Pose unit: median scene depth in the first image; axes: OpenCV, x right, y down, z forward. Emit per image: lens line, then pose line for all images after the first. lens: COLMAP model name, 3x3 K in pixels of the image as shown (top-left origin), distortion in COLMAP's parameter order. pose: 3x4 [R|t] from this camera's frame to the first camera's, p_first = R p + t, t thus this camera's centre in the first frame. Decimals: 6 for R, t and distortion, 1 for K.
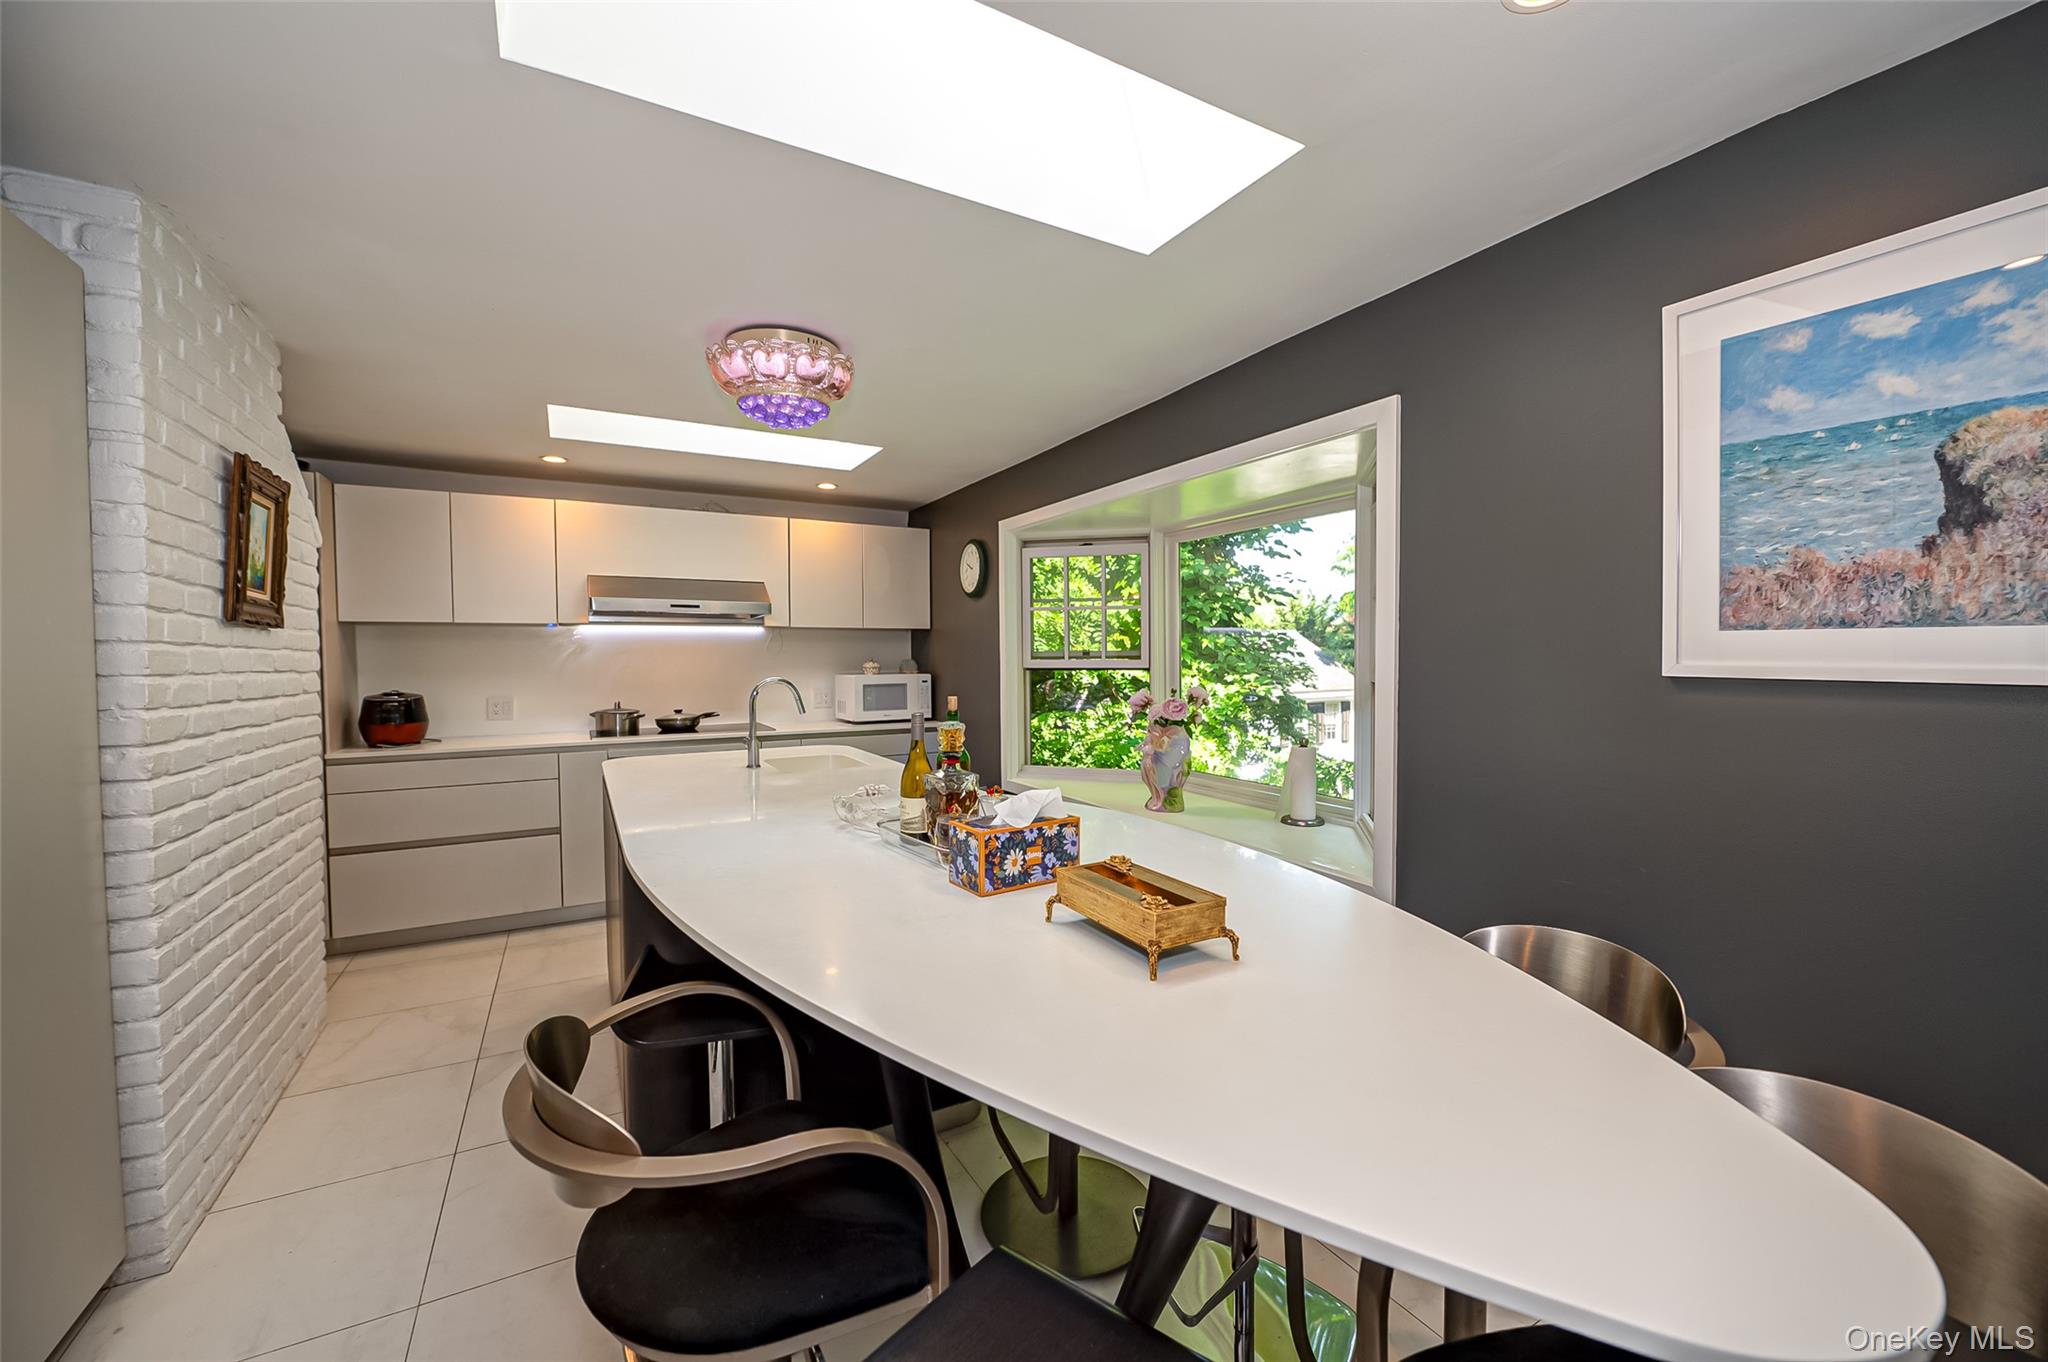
lens RADIAL K [[805.8, 0, 1028.7], [0, 805.8, 678.0], [0, 0, 1]] dist [-0.009316, -0.000380]
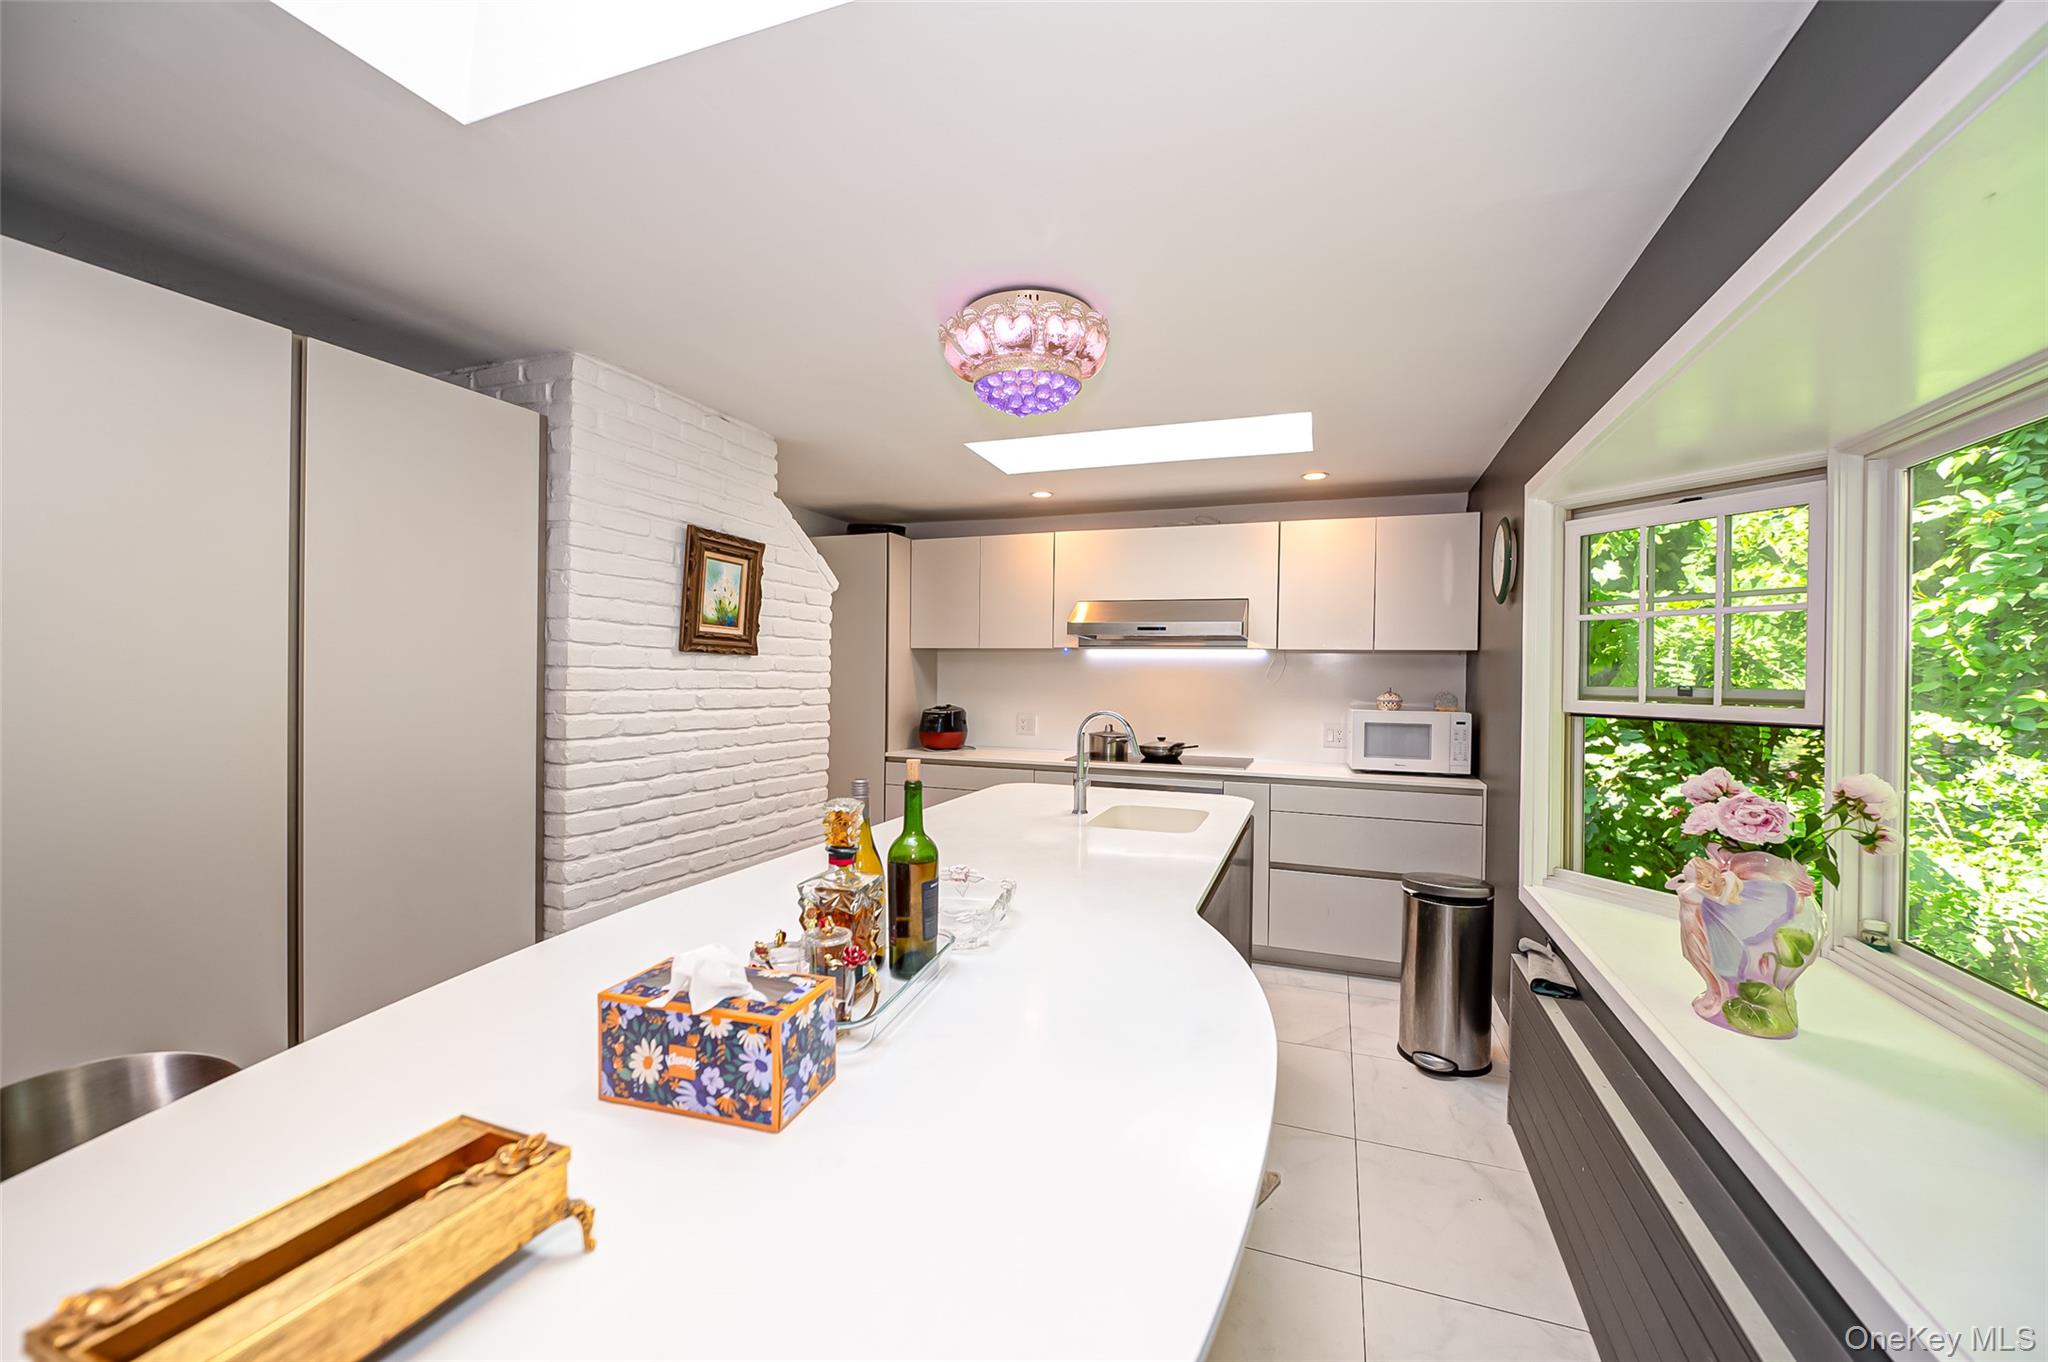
lens RADIAL K [[805.8, 0, 1028.1], [0, 805.8, 677.0], [0, 0, 1]] dist [-0.009316, -0.000380]
pose [[0.642059, 0.017406, -0.766457, 0.266347], [-0.038718, 0.999203, -0.009742, -0.023363], [0.765677, 0.035931, 0.642221, 0.371792]]
